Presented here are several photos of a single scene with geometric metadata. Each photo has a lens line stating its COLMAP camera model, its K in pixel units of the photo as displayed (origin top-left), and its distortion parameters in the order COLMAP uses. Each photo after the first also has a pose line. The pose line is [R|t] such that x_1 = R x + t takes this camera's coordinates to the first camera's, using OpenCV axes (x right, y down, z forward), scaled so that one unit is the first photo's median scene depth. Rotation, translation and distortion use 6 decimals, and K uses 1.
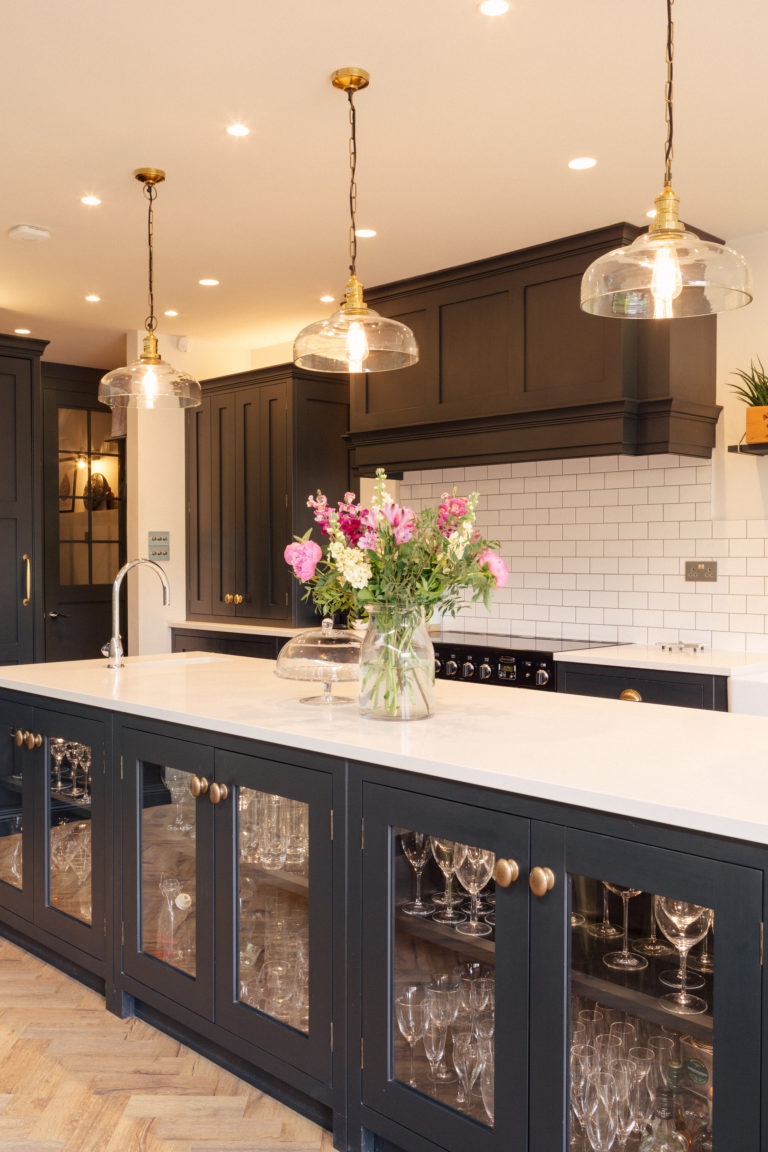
lens RADIAL K [[1046.7, 0, 384.0], [0, 1046.7, 576.0], [0, 0, 1]] dist [0.013310, -0.010066]
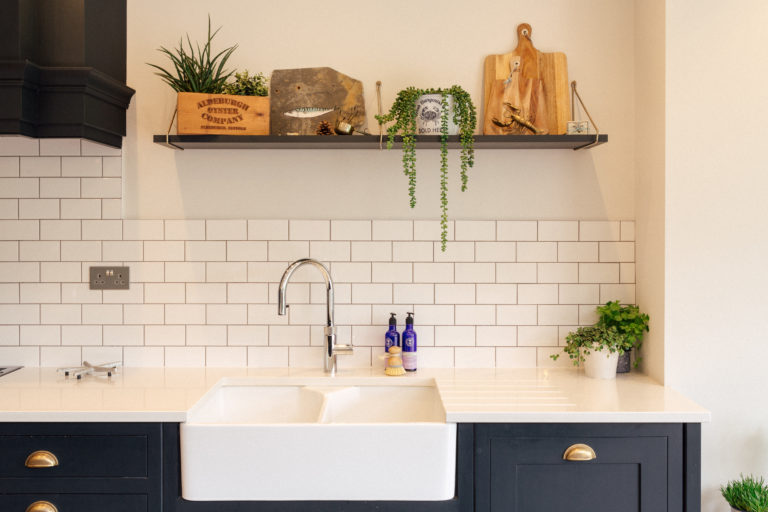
lens RADIAL K [[719.8, 0, 385.6], [0, 719.8, 220.1], [0, 0, 1]] dist [-0.000687, -0.002473]
pose [[0.700360, -0.002656, 0.713785, 0.039109], [0.015829, 0.999805, -0.011811, -0.042093], [-0.713614, 0.019571, 0.700265, 0.426660]]
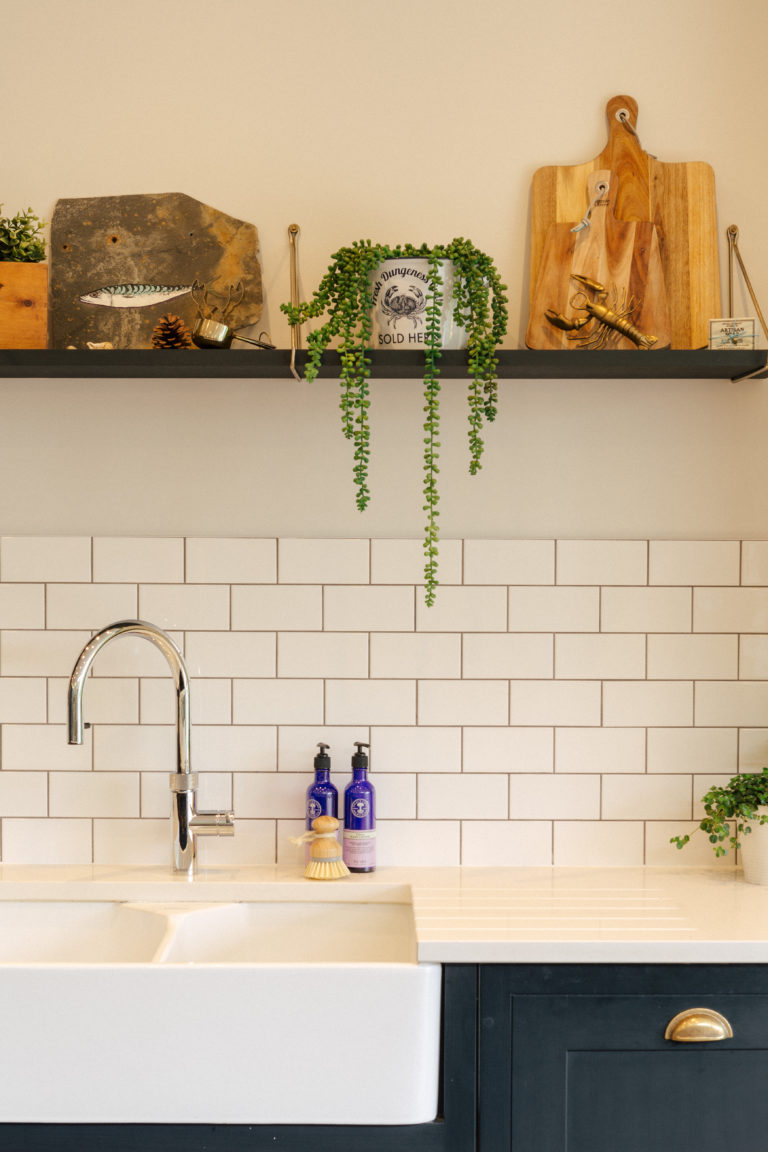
lens RADIAL K [[2007.4, 0, 382.8], [0, 2007.4, 619.5], [0, 0, 1]] dist [-0.041107, -0.088022]
pose [[0.701221, -0.027584, 0.712410, -0.046167], [0.013021, 0.999580, 0.025886, -0.037646], [-0.712825, -0.008876, 0.701286, 0.302975]]
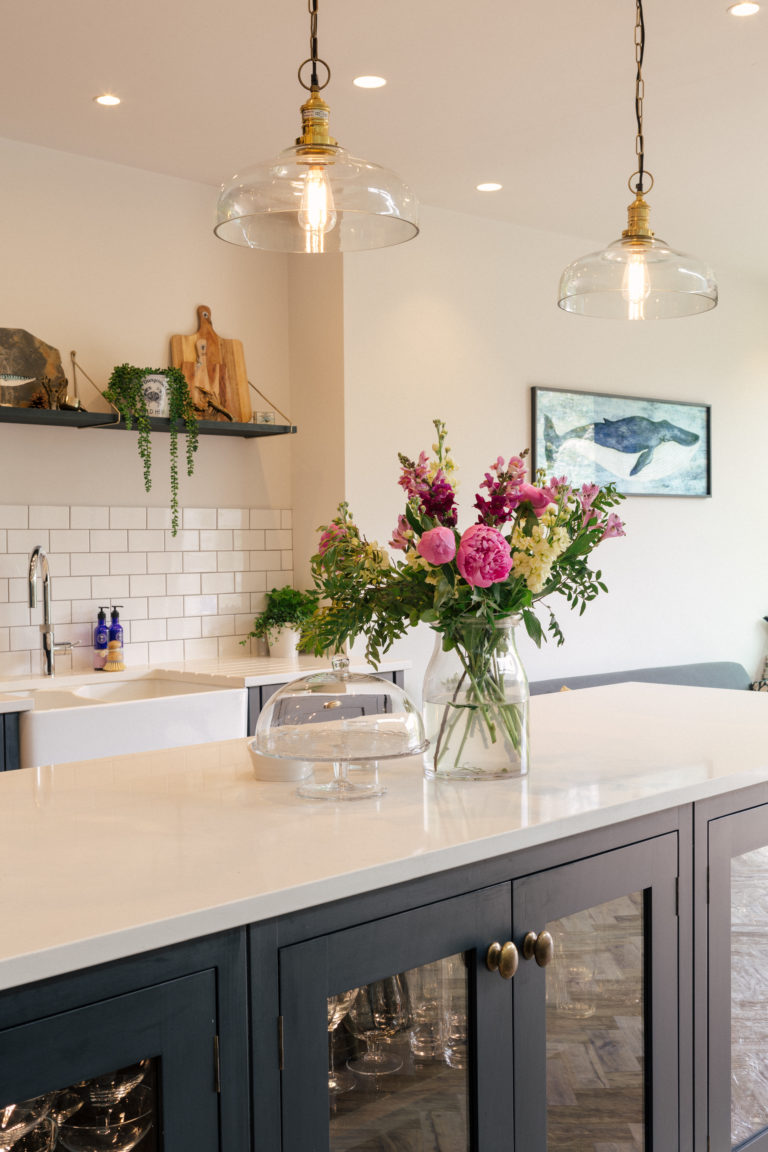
lens RADIAL K [[1329.1, 0, 384.0], [0, 1329.1, 576.0], [0, 0, 1]] dist [-0.006108, -0.001173]
pose [[-0.012595, -0.026690, 0.999564, -0.536613], [0.033377, 0.999075, 0.027098, -0.016168], [-0.999363, 0.033703, -0.011693, 0.635293]]
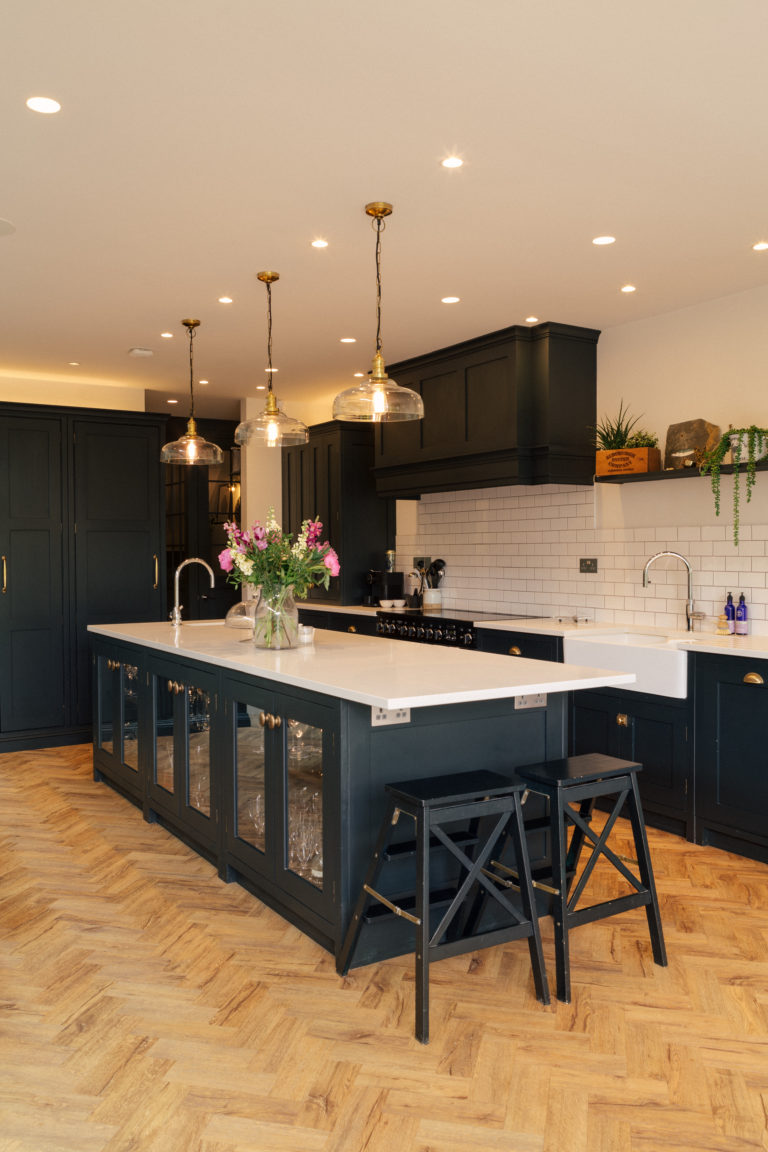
lens RADIAL K [[929.6, 0, 384.0], [0, 929.6, 576.0], [0, 0, 1]] dist [0.005269, 0.004124]
pose [[0.976315, 0.001141, -0.216351, 0.308470], [0.000111, 0.999983, 0.005776, 0.002285], [0.216354, -0.005663, 0.976299, -0.278946]]
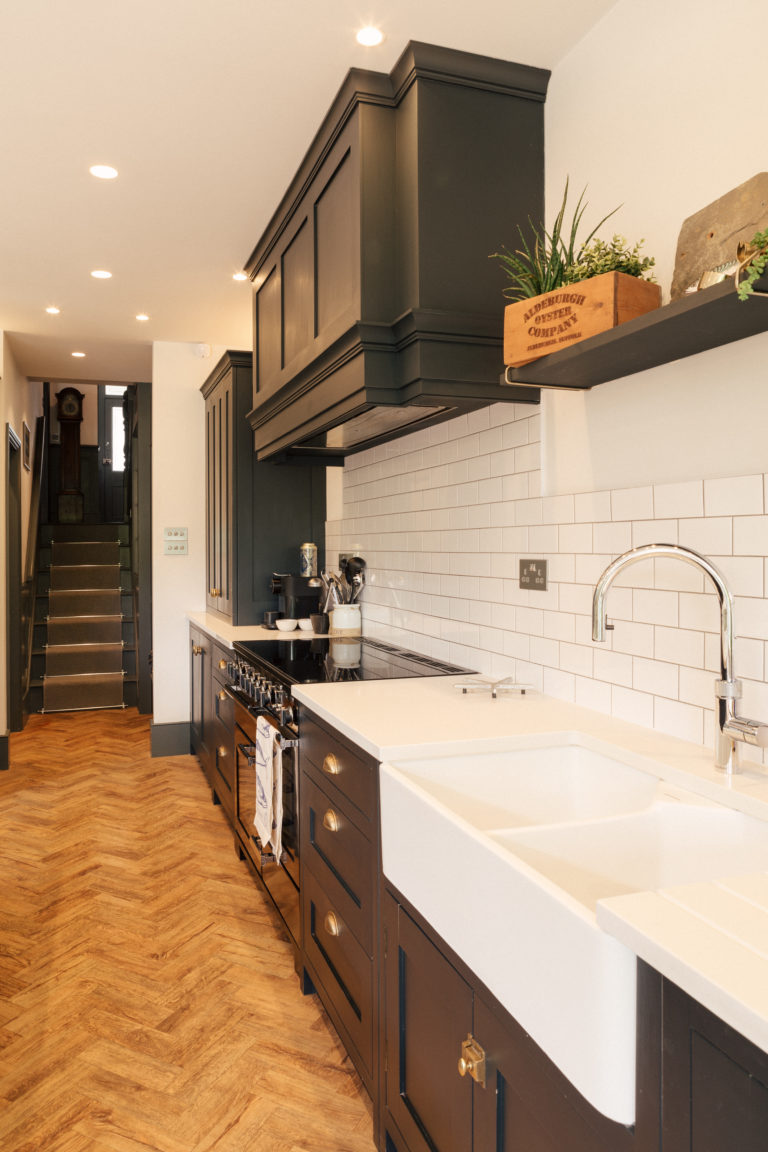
lens RADIAL K [[796.4, 0, 349.6], [0, 796.4, 550.6], [0, 0, 1]] dist [-0.021283, 0.002258]
pose [[0.891827, -0.001222, -0.452375, 0.432210], [-0.005949, 0.999878, -0.014429, -0.011775], [0.452337, 0.015559, 0.891711, 0.505407]]
